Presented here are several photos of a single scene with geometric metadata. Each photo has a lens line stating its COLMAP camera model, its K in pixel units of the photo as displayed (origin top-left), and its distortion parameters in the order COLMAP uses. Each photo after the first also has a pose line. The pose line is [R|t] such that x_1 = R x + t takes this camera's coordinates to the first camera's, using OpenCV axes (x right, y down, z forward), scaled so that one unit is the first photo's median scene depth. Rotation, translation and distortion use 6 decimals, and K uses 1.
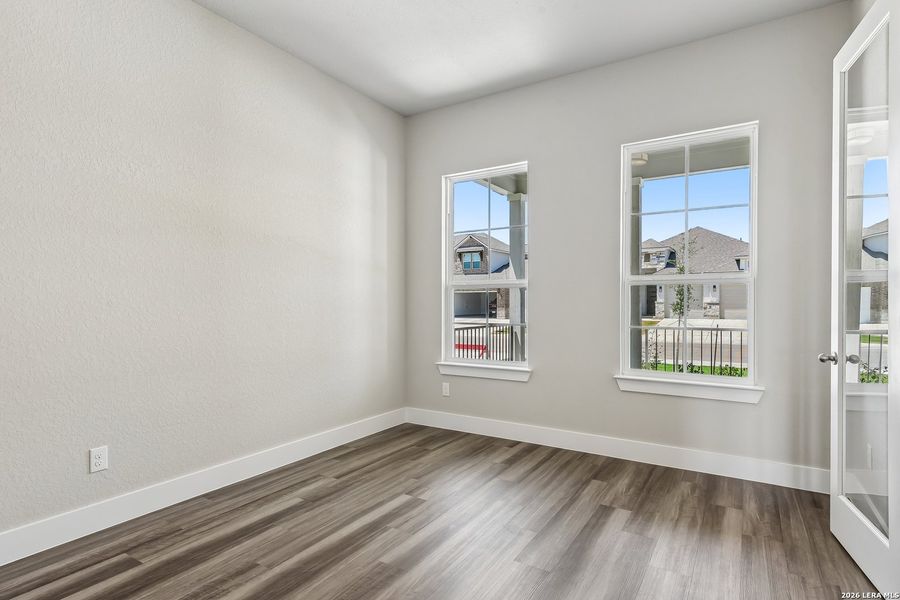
lens RADIAL K [[473.8, 0, 445.1], [0, 473.8, 306.7], [0, 0, 1]] dist [0.001467, -0.000282]
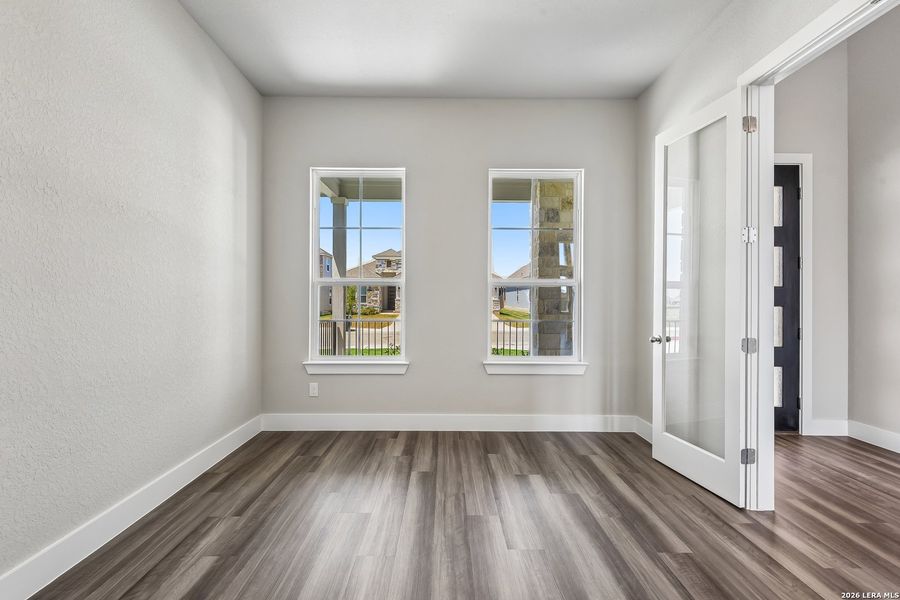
lens RADIAL K [[408.7, 0, 450.0], [0, 408.7, 300.0], [0, 0, 1]] dist [-0.000749, -0.001454]
pose [[0.838706, 0.006110, 0.544551, -0.253380], [-0.001893, 0.999964, -0.008304, -0.000968], [-0.544582, 0.005933, 0.838687, 0.177441]]
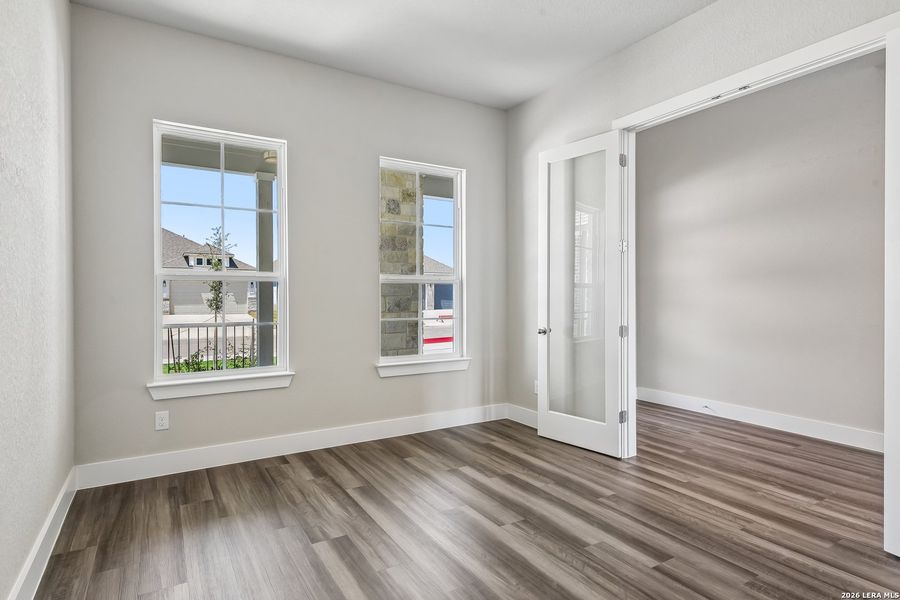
lens RADIAL K [[475.6, 0, 450.0], [0, 475.6, 300.0], [0, 0, 1]] dist [0.000979, -0.001439]
pose [[0.442253, -0.004782, 0.896878, -0.518892], [0.009526, 0.999954, 0.000634, -0.003491], [-0.896840, 0.008263, 0.442278, 0.338507]]
